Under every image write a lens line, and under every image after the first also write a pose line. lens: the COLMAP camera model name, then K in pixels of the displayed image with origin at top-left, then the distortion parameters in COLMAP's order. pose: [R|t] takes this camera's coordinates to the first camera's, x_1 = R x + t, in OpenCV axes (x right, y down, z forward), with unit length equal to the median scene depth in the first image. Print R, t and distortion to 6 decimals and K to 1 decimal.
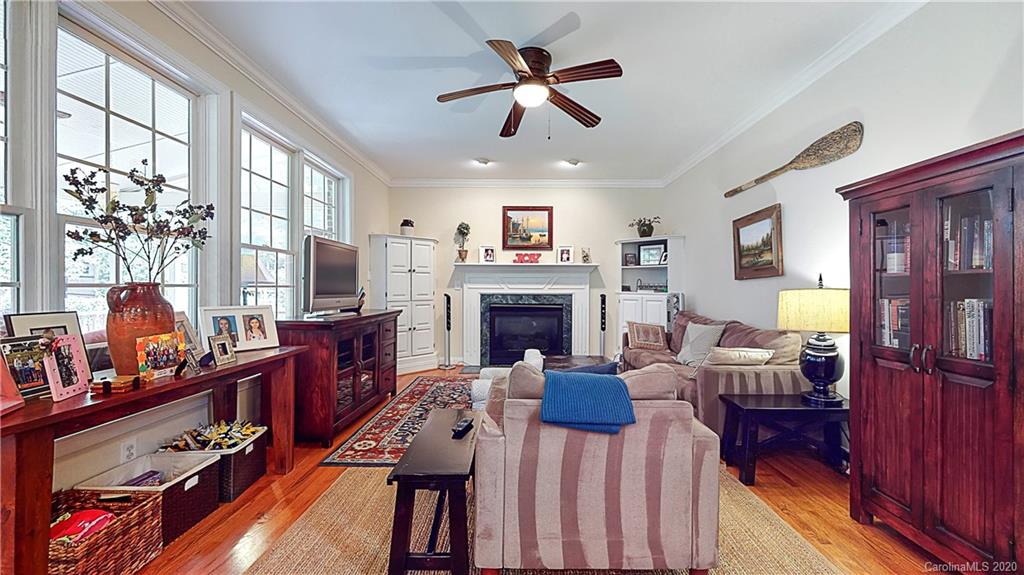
lens RADIAL K [[382.5, 0, 516.9], [0, 382.5, 287.1], [0, 0, 1]] dist [0.000172, -0.000014]
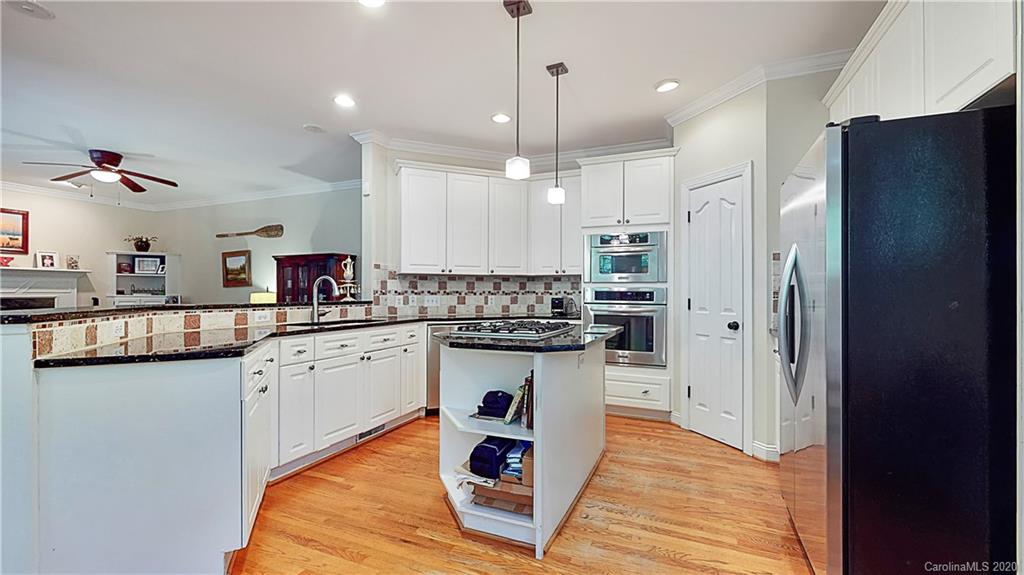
lens RADIAL K [[415.5, 0, 514.9], [0, 415.5, 290.0], [0, 0, 1]] dist [0.000125, -0.000198]
pose [[0.368605, 0.004183, 0.929577, -0.463908], [-0.002444, 0.999991, -0.003531, -0.002236], [-0.929583, -0.000971, 0.368612, -0.616191]]
